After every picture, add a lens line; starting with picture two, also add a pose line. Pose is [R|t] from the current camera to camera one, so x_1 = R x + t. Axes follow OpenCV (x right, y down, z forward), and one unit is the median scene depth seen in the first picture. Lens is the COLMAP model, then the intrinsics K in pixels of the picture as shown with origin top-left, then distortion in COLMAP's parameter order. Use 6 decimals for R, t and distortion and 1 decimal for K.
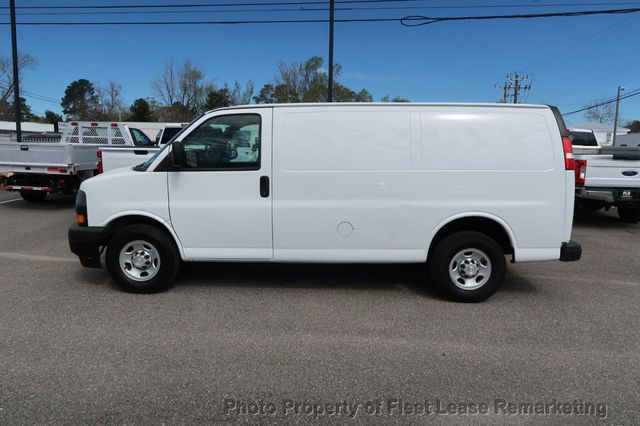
lens RADIAL K [[441.9, 0, 319.8], [0, 441.9, 209.8], [0, 0, 1]] dist [-0.024395, 0.009541]
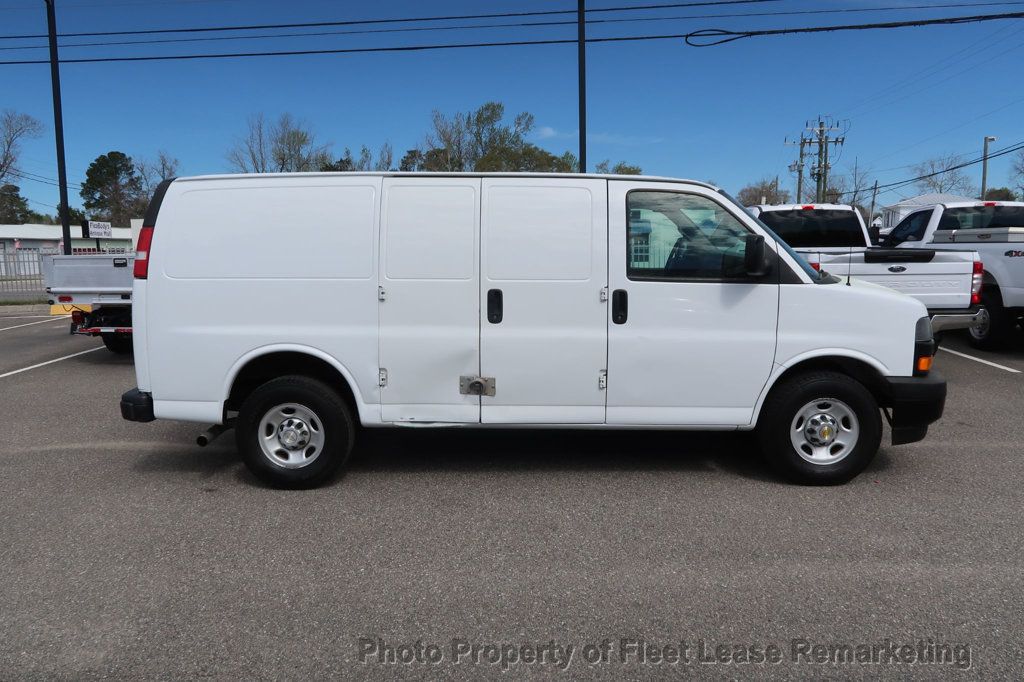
lens RADIAL K [[702.1, 0, 512.0], [0, 702.1, 341.0], [0, 0, 1]] dist [-0.028990, 0.005682]
pose [[0.999042, -0.038161, 0.021423, -0.115041], [0.038306, 0.999245, -0.006431, -0.005418], [-0.021161, 0.007245, 0.999750, 0.024928]]
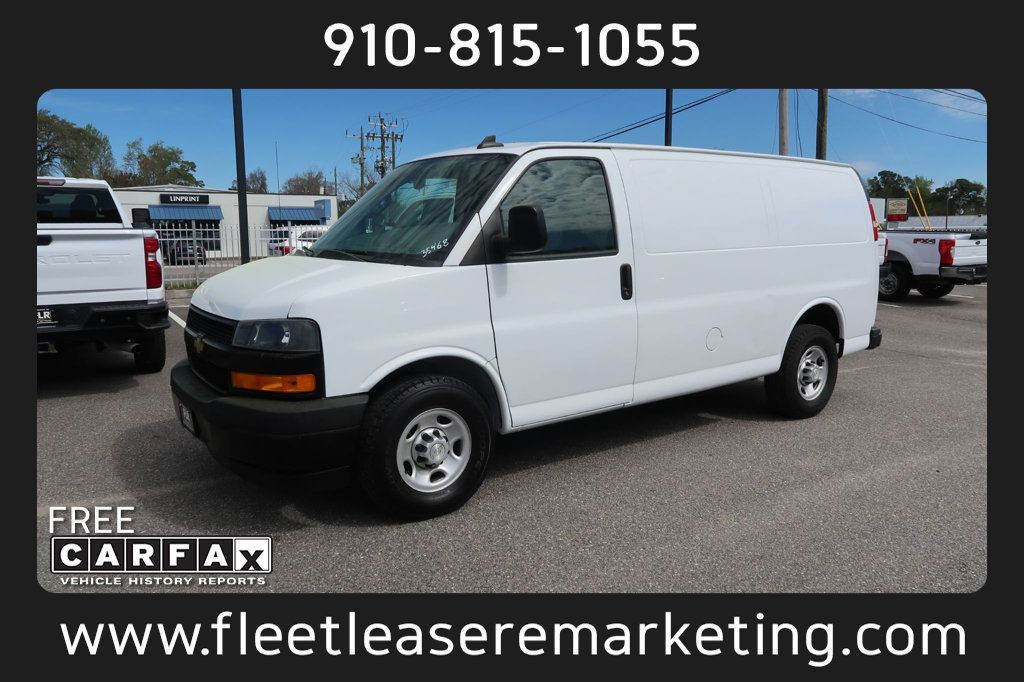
lens RADIAL K [[707.0, 0, 511.7], [0, 707.0, 335.9], [0, 0, 1]] dist [-0.024395, 0.009541]
pose [[0.794847, -0.105033, 0.597650, -0.788402], [0.098471, 0.994177, 0.043759, -0.035680], [-0.598766, 0.024069, 0.800562, 0.316681]]
